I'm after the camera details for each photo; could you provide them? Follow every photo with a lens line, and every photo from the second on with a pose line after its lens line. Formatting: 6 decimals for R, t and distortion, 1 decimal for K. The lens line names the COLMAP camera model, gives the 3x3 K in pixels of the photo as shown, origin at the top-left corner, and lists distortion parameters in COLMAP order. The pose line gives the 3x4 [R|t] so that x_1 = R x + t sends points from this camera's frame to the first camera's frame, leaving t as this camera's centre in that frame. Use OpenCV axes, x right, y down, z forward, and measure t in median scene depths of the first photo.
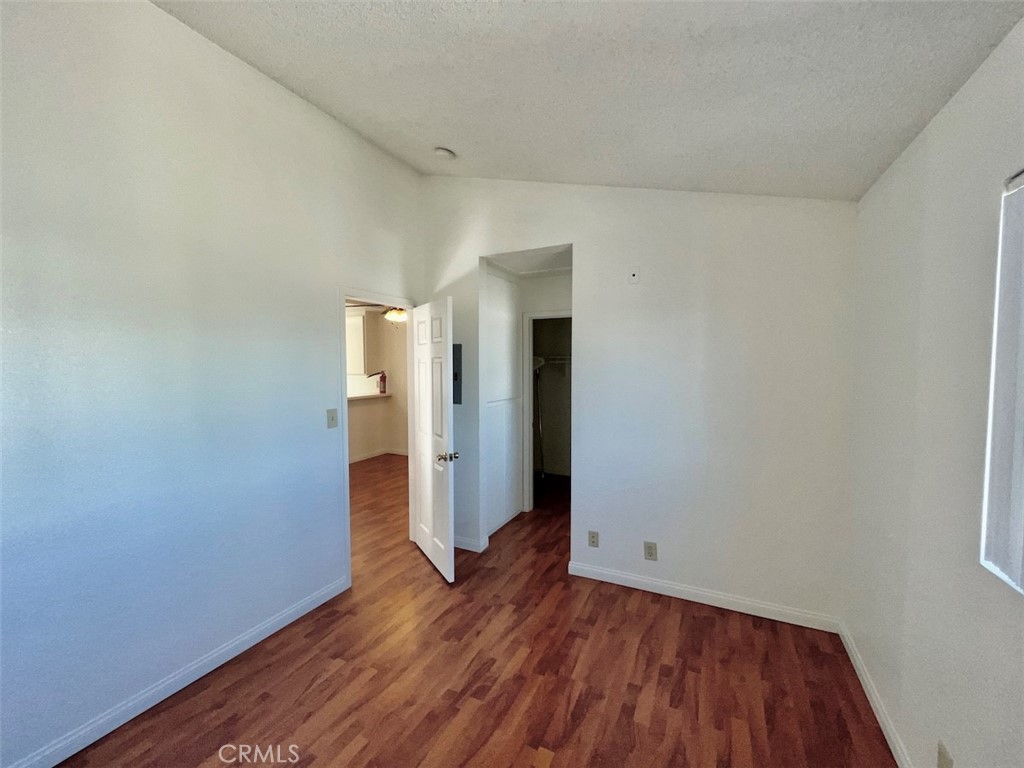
lens RADIAL K [[412.5, 0, 509.5], [0, 412.5, 384.9], [0, 0, 1]] dist [-0.005026, 0.000095]
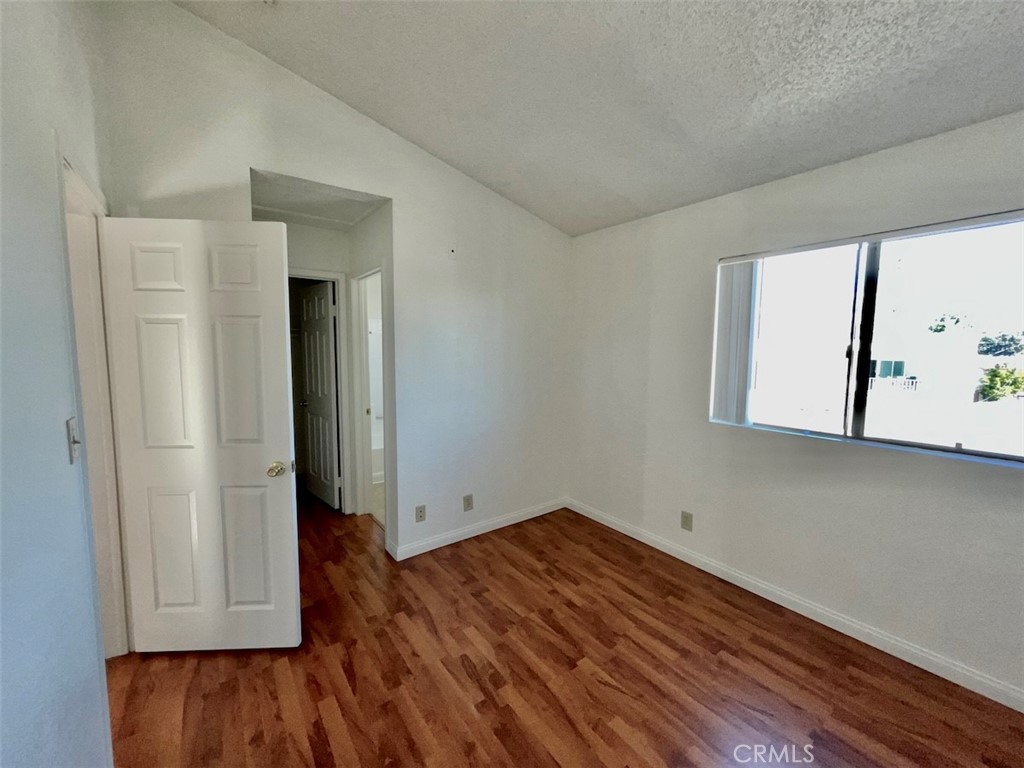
lens RADIAL K [[414.3, 0, 512.0], [0, 414.3, 384.0], [0, 0, 1]] dist [-0.002341, -0.000136]
pose [[0.453069, -0.075763, 0.888250, -0.744548], [0.039378, 0.997110, 0.064963, 0.014335], [-0.890605, 0.005544, 0.454743, 0.479459]]
